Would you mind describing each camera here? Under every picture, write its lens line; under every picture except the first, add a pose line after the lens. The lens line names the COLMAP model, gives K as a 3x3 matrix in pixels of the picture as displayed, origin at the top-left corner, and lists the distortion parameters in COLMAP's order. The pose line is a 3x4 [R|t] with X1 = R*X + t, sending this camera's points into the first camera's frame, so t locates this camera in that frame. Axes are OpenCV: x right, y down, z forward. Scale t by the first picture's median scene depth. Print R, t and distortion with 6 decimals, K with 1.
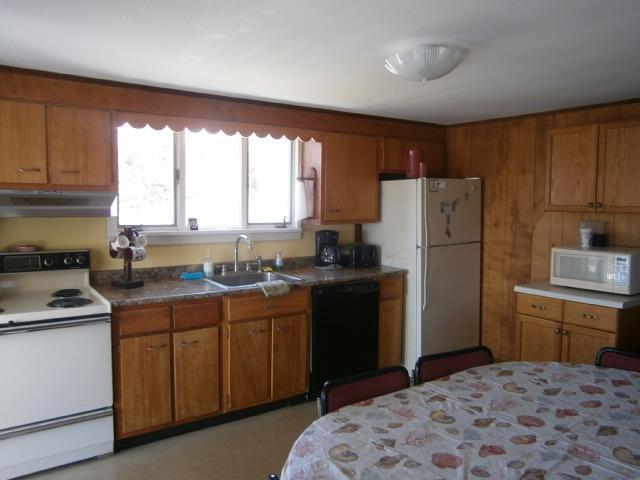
lens RADIAL K [[498.6, 0, 315.1], [0, 498.6, 241.3], [0, 0, 1]] dist [-0.049435, 0.029046]
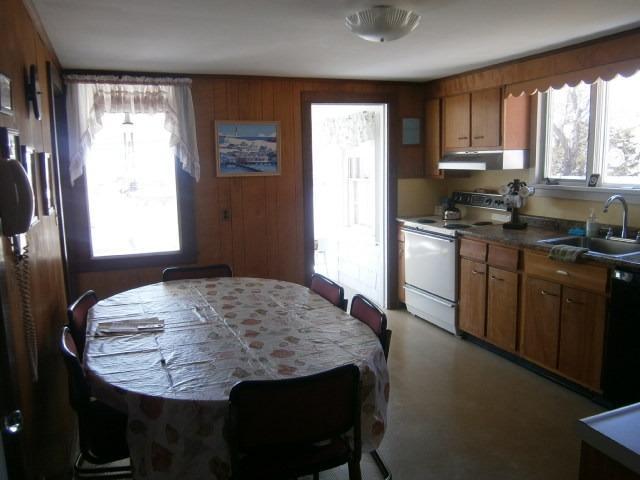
lens RADIAL K [[498.6, 0, 315.5], [0, 498.6, 237.6], [0, 0, 1]] dist [-0.049435, 0.029046]
pose [[-0.229907, 0.147366, -0.961991, 1.042856], [-0.057920, 0.984645, 0.164679, -0.065457], [0.971488, 0.093580, -0.217841, 0.894496]]
